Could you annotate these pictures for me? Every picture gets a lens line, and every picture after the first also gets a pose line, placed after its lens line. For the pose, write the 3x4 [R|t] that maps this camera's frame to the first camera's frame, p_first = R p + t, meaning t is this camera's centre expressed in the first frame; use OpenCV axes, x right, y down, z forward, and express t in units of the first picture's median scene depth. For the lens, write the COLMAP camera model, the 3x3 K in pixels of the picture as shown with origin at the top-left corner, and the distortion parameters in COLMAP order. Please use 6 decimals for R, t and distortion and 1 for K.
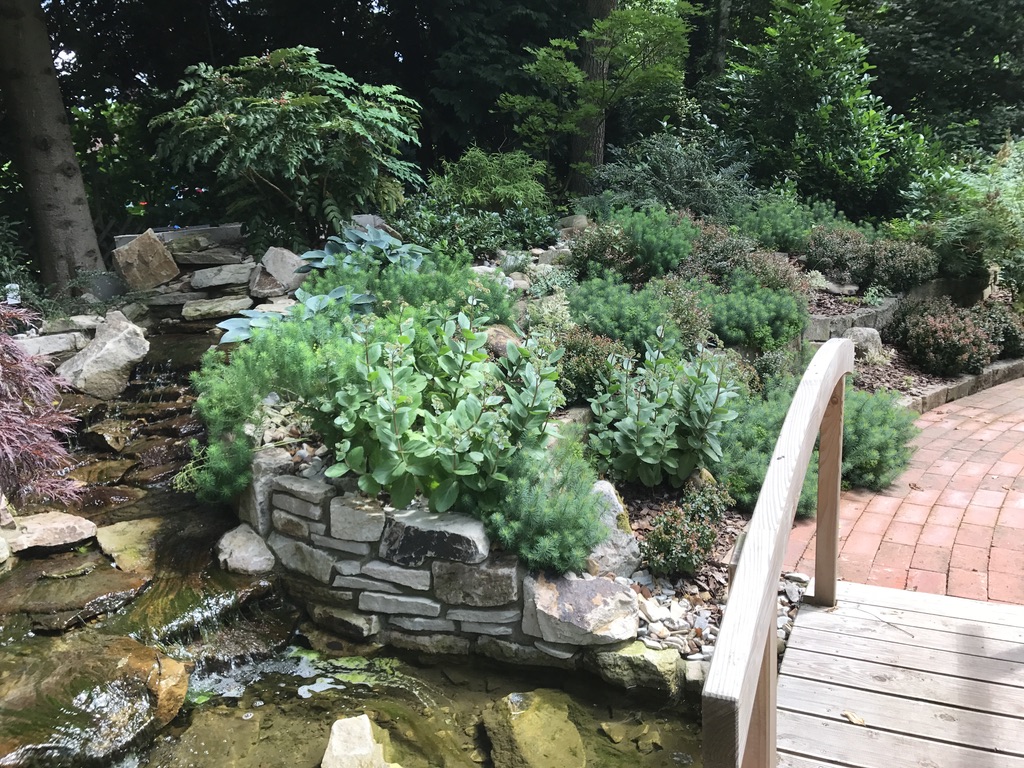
lens RADIAL K [[842.9, 0, 538.9], [0, 842.9, 385.5], [0, 0, 1]] dist [0.056826, -0.076705]
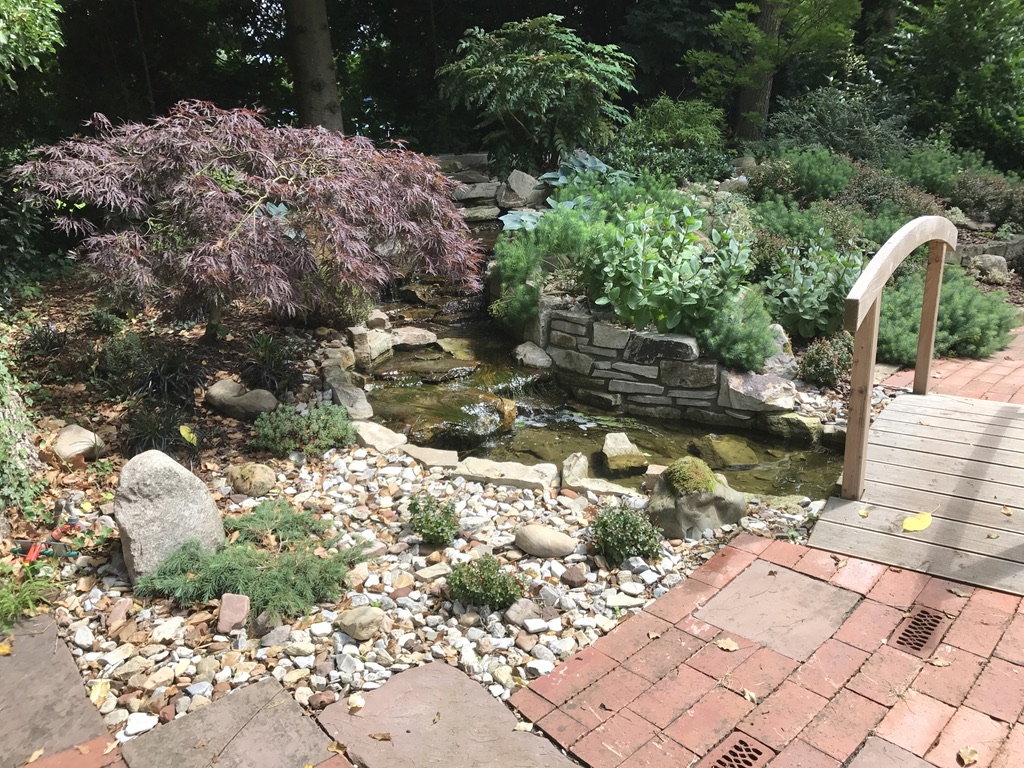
lens RADIAL K [[842.9, 0, 523.1], [0, 842.9, 389.7], [0, 0, 1]] dist [0.056826, -0.076705]
pose [[0.983704, 0.079308, -0.161359, -0.068726], [-0.069987, 0.995578, 0.062661, 0.104008], [0.165615, -0.050347, 0.984904, -0.345284]]
